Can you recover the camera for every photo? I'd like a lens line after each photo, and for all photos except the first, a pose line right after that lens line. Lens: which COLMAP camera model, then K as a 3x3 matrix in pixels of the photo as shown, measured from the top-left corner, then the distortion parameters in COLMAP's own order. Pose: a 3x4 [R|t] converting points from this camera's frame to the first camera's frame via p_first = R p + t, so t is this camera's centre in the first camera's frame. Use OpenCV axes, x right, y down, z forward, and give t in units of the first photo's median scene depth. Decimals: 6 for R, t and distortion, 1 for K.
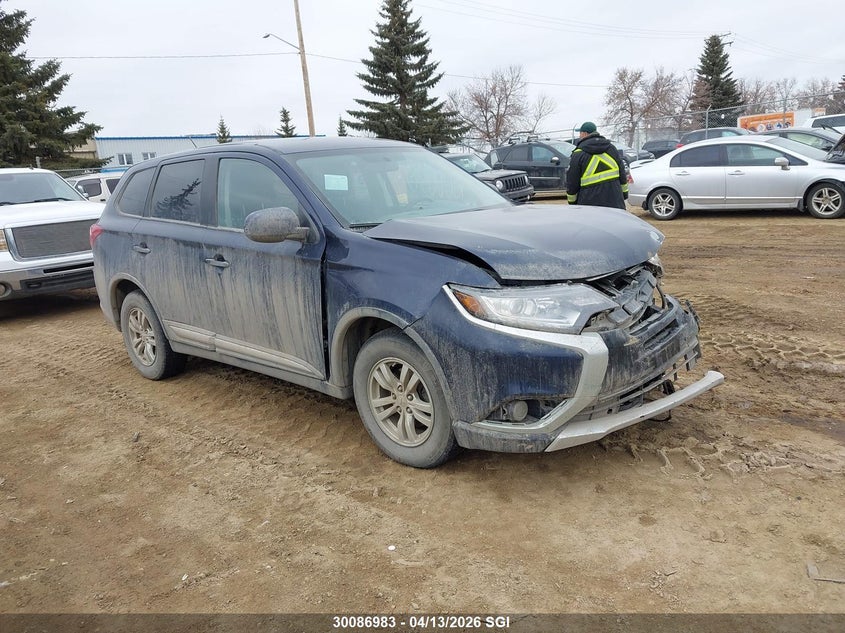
lens RADIAL K [[669.4, 0, 426.3], [0, 669.4, 313.6], [0, 0, 1]] dist [0.035267, -0.033461]
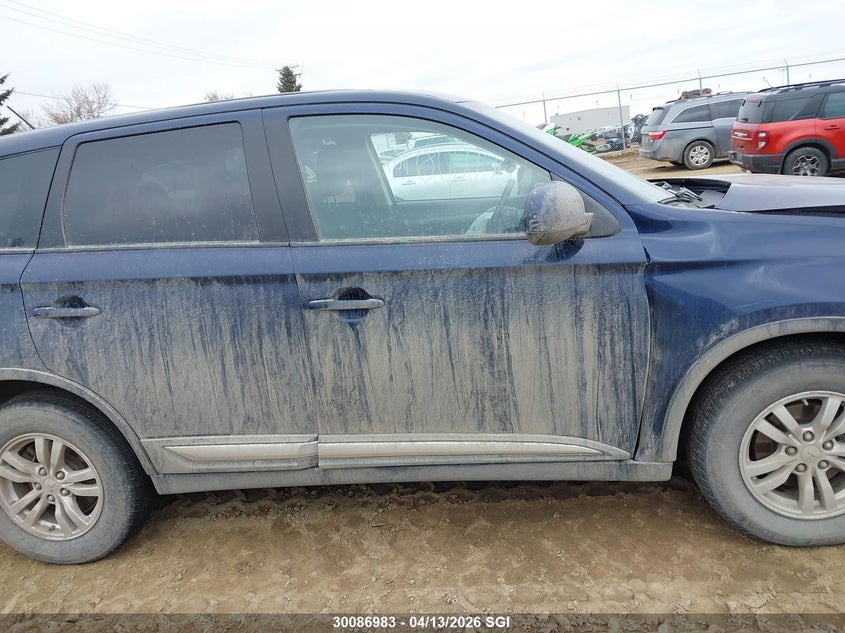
lens RADIAL K [[669.4, 0, 417.6], [0, 669.4, 318.7], [0, 0, 1]] dist [0.035267, -0.033461]
pose [[0.822239, -0.151212, 0.548688, -0.534586], [0.170794, 0.985184, 0.015560, -0.059047], [-0.542911, 0.080918, 0.835883, 0.489808]]
